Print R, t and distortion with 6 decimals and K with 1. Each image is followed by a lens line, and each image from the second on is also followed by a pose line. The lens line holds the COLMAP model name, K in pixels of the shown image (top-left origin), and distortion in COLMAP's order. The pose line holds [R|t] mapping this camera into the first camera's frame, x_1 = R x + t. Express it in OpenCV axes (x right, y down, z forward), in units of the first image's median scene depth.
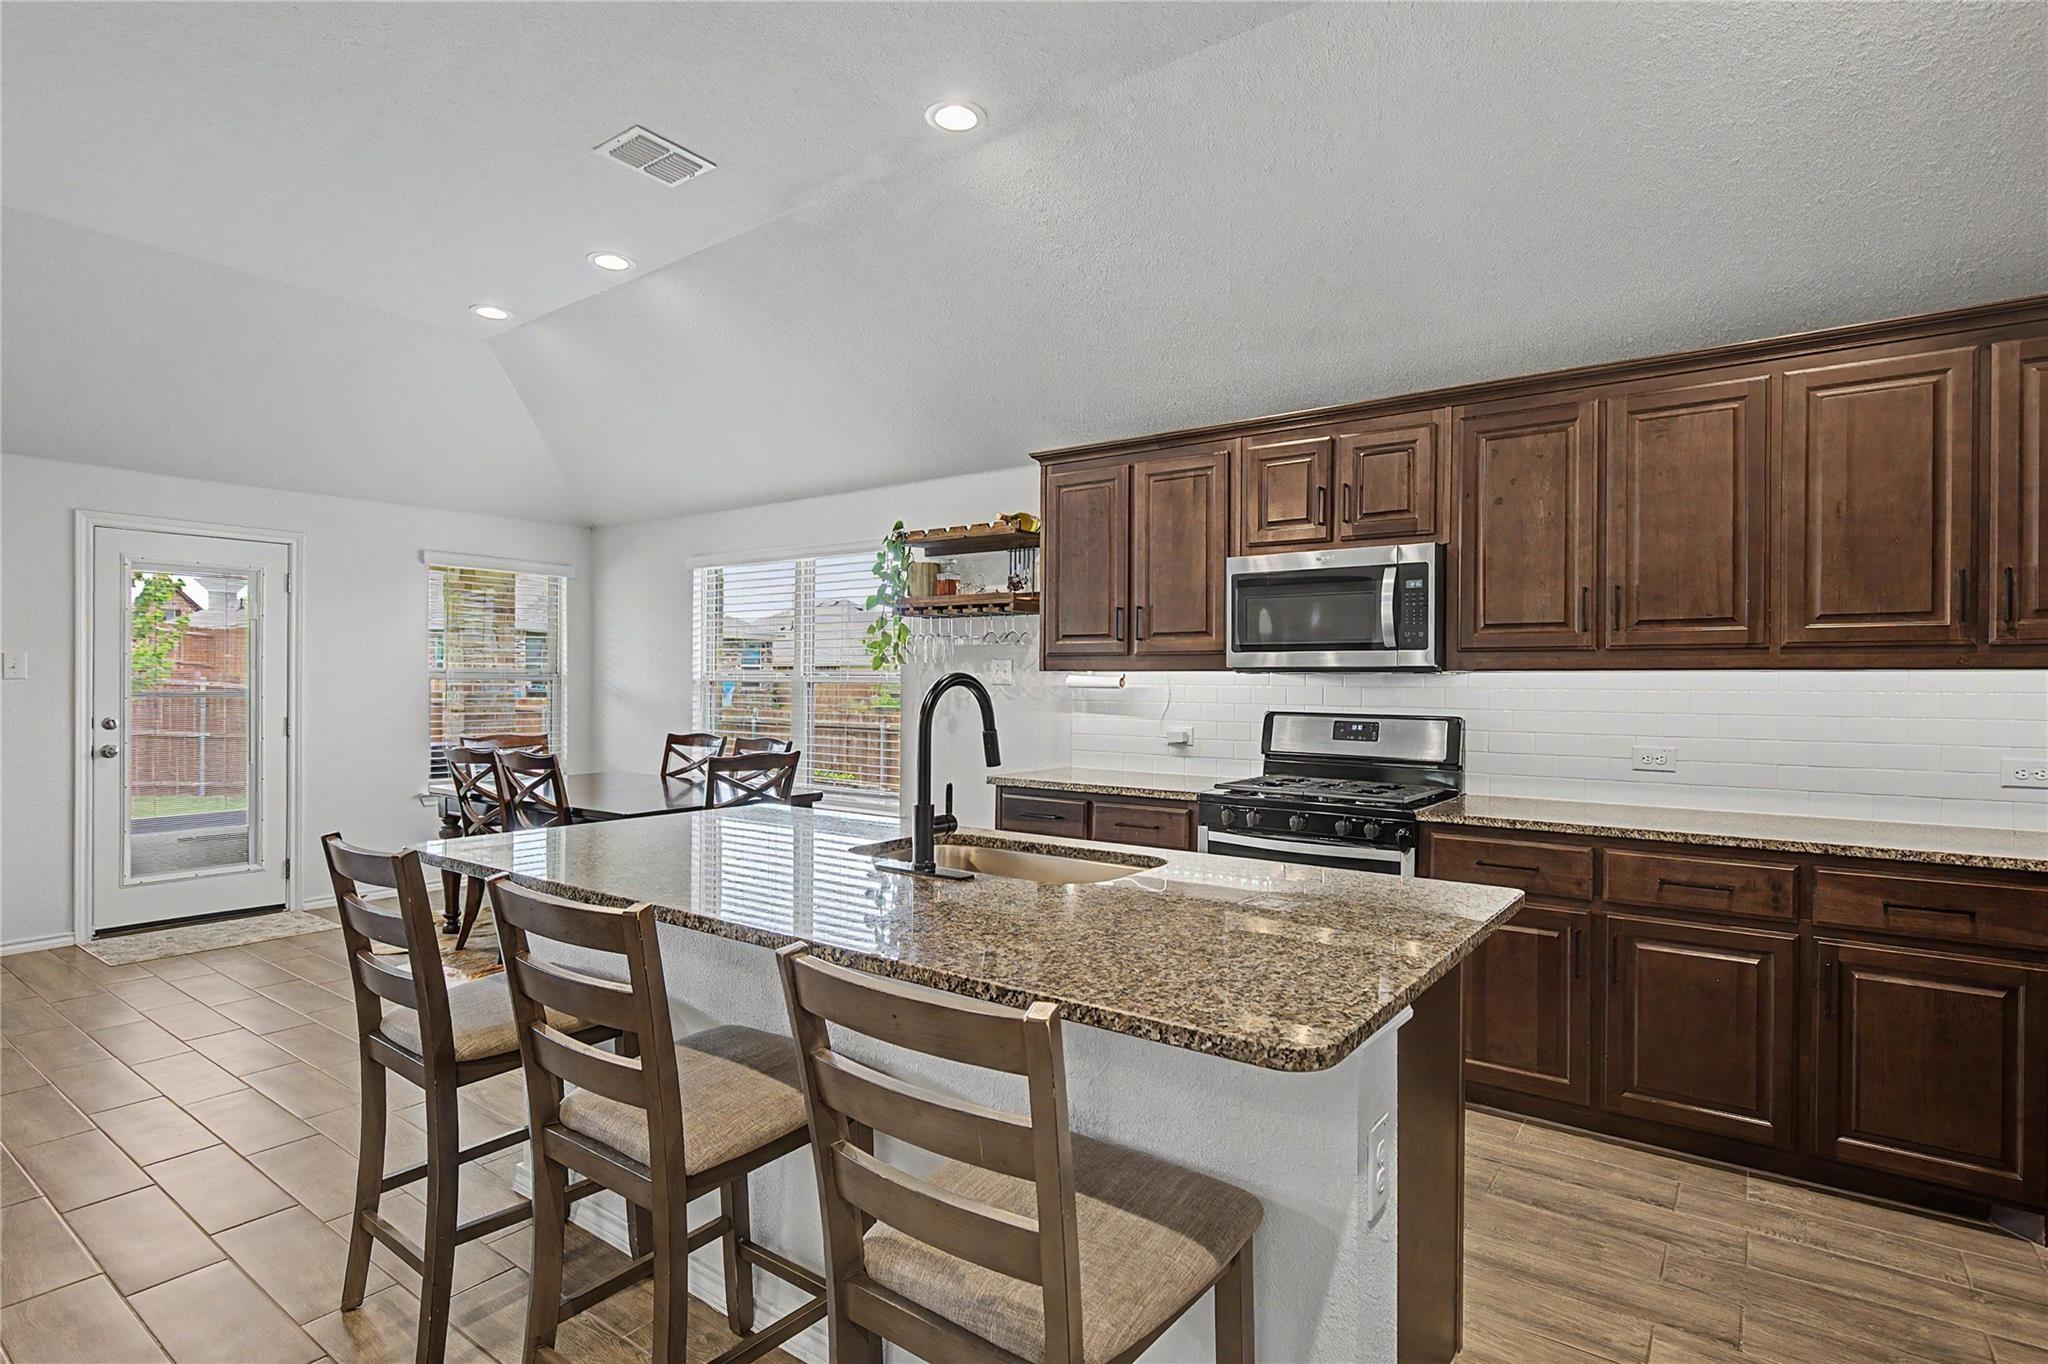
lens RADIAL K [[1006.5, 0, 1031.2], [0, 1006.5, 680.7], [0, 0, 1]] dist [-0.004187, 0.000826]
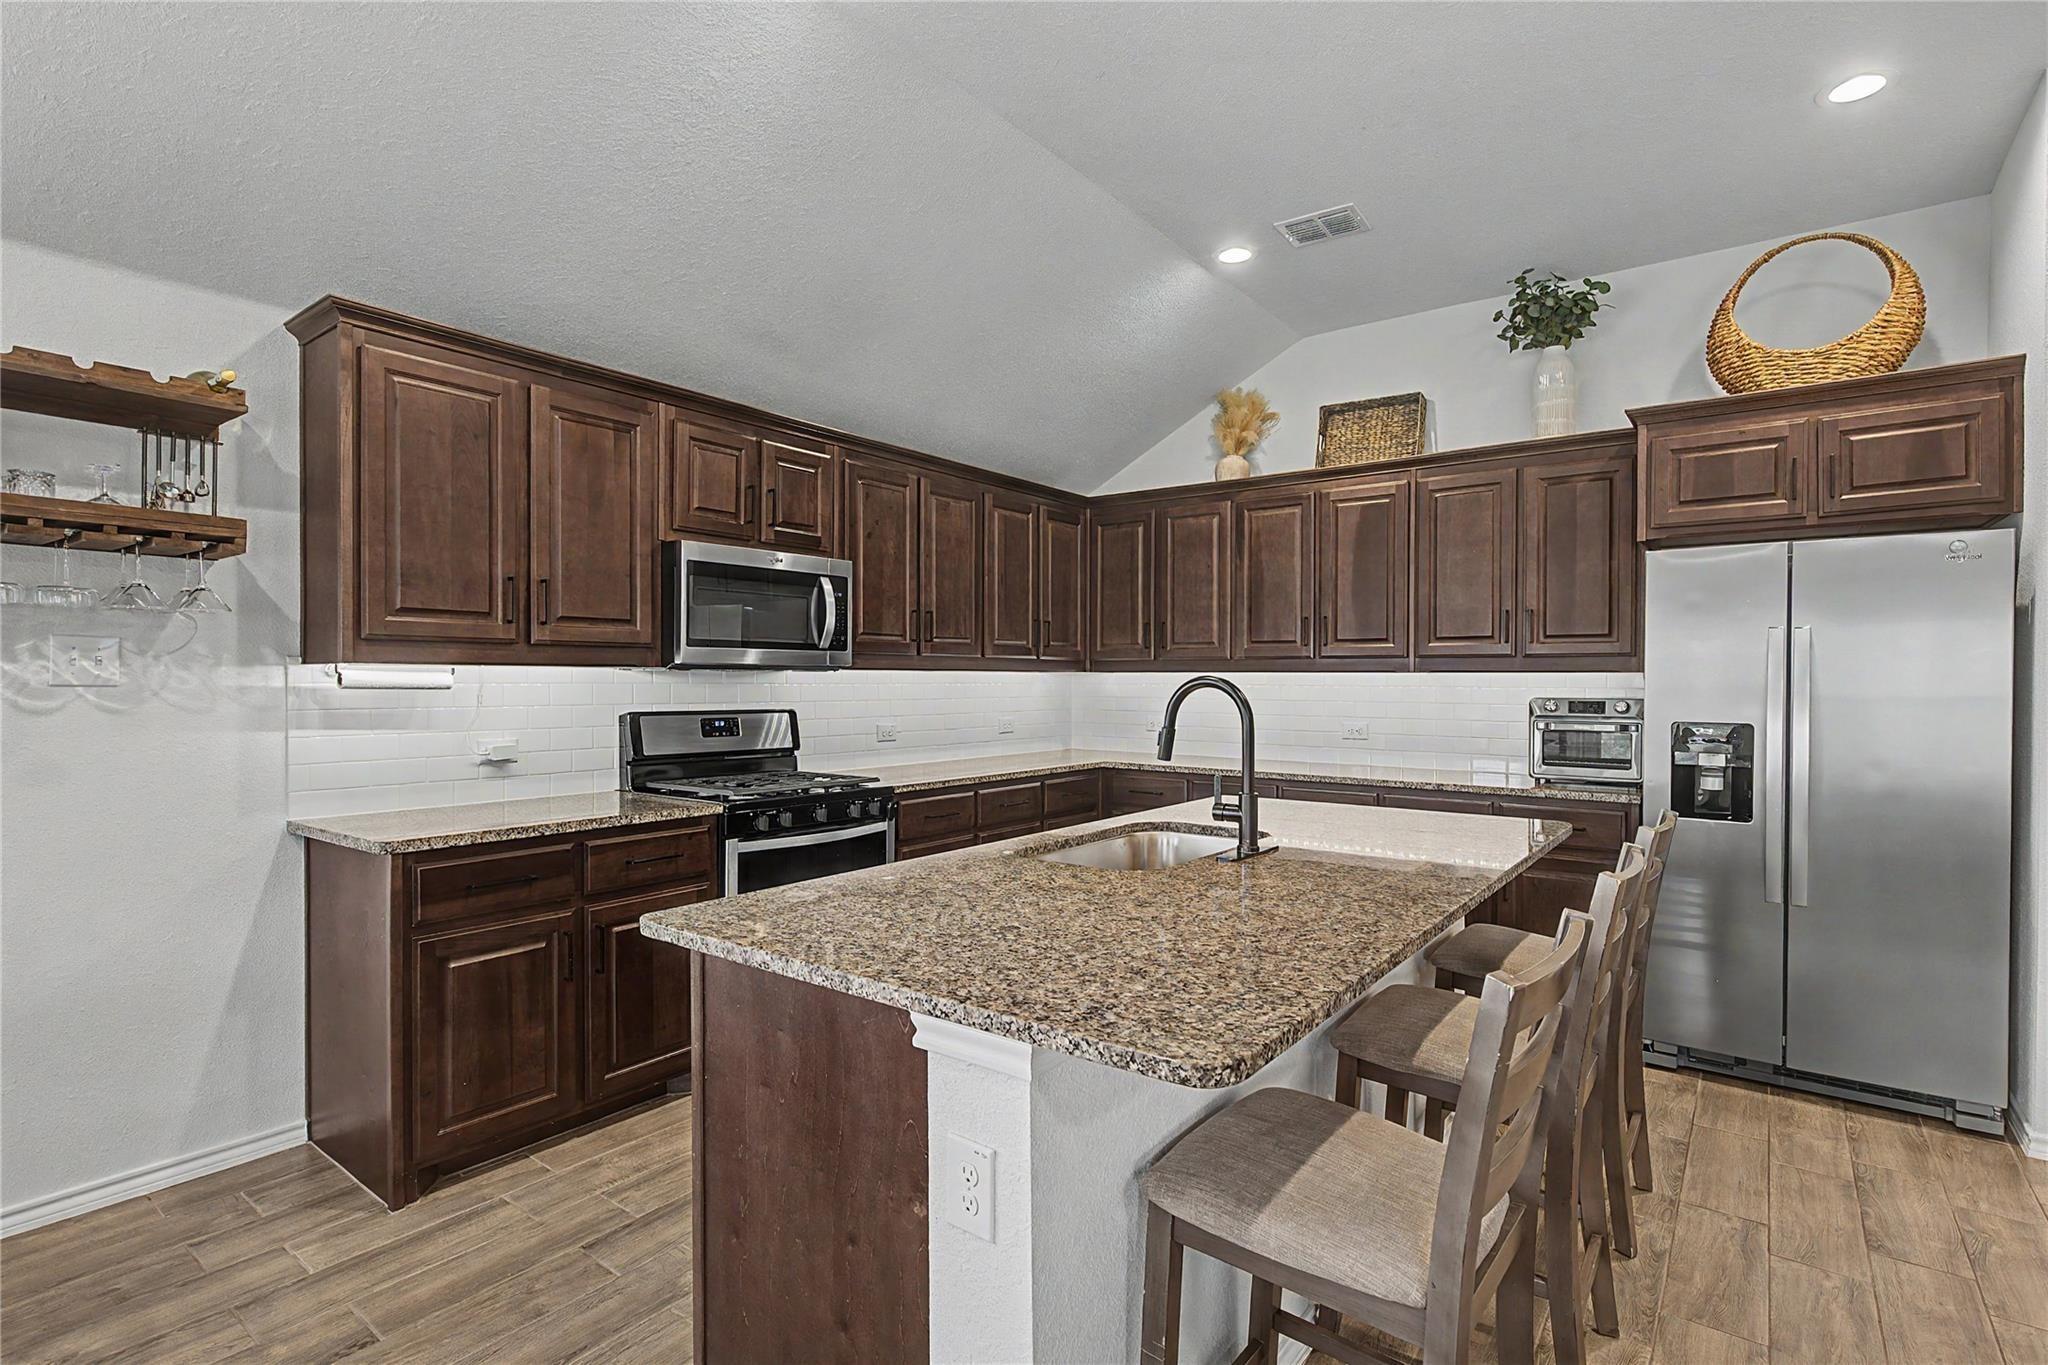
lens RADIAL K [[954.2, 0, 1012.0], [0, 954.2, 684.9], [0, 0, 1]] dist [0.003467, -0.001277]
pose [[0.038724, -0.013126, 0.999164, -0.502464], [-0.004903, 0.999899, 0.013325, -0.005635], [-0.999238, -0.005415, 0.038656, 0.536775]]
